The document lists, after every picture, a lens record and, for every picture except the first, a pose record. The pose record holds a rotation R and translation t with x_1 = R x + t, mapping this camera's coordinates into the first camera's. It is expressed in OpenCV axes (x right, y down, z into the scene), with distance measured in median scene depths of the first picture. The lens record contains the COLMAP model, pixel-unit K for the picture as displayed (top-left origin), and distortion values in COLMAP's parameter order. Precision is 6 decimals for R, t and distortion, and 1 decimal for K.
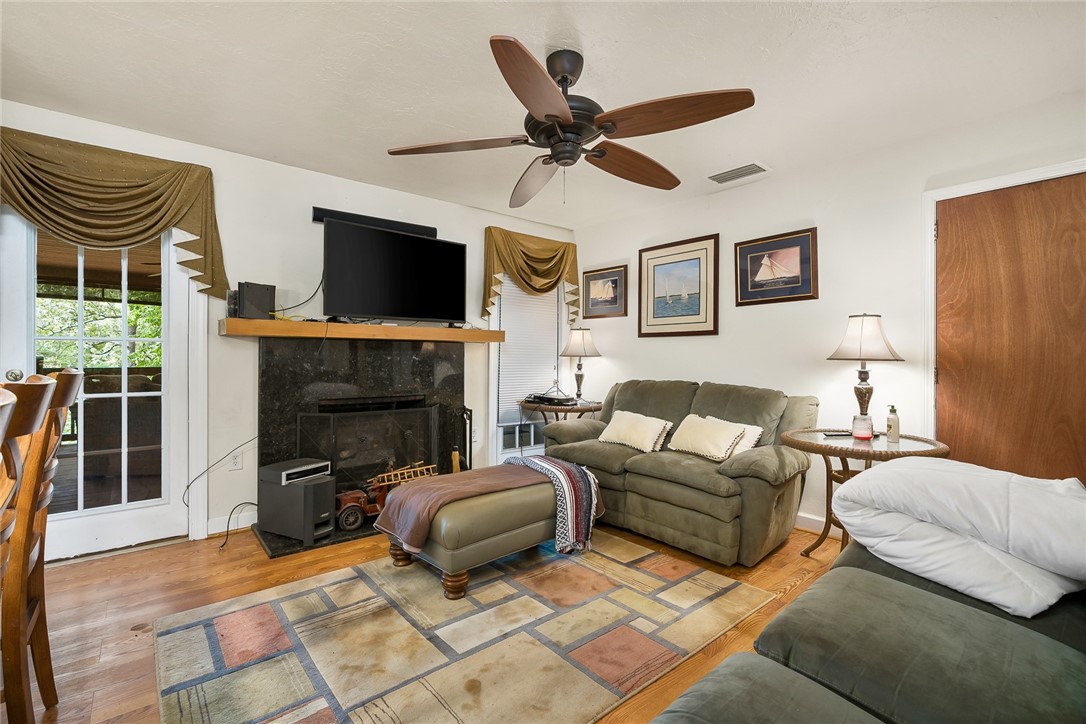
lens RADIAL K [[485.2, 0, 543.3], [0, 485.2, 357.5], [0, 0, 1]] dist [-0.010146, 0.001133]
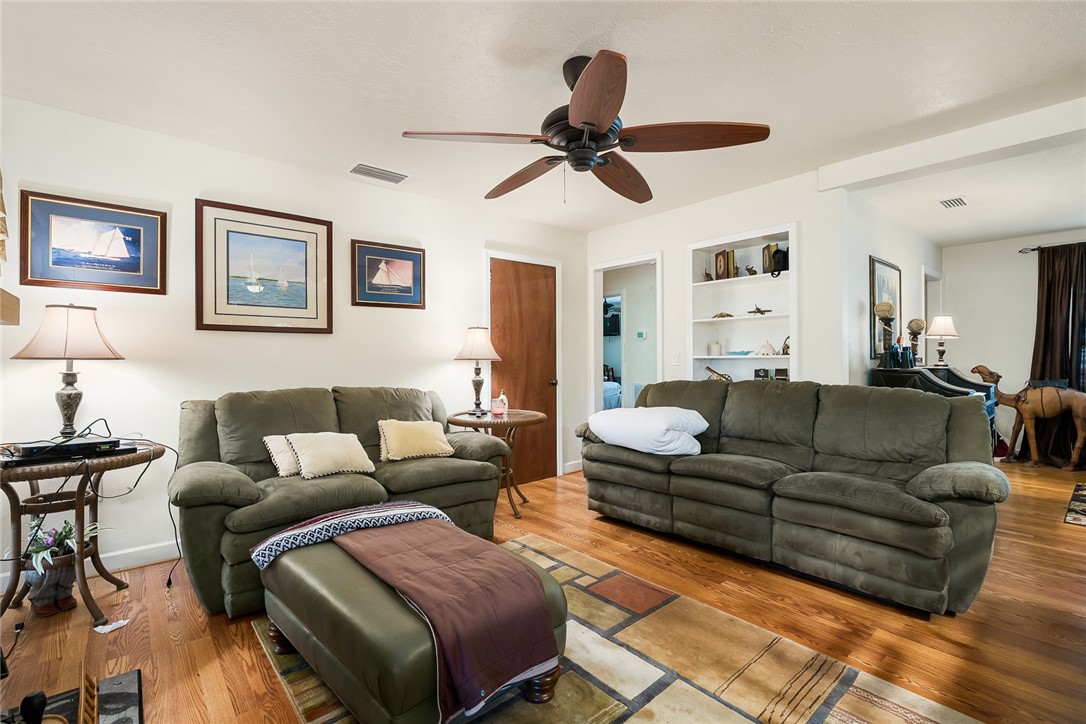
lens RADIAL K [[485.2, 0, 543.3], [0, 485.2, 357.5], [0, 0, 1]] dist [-0.010146, 0.001133]
pose [[-0.007639, -0.006420, 0.999950, -0.625501], [0.002734, 0.999976, 0.006441, -0.008272], [-0.999967, 0.002783, -0.007621, 0.697110]]
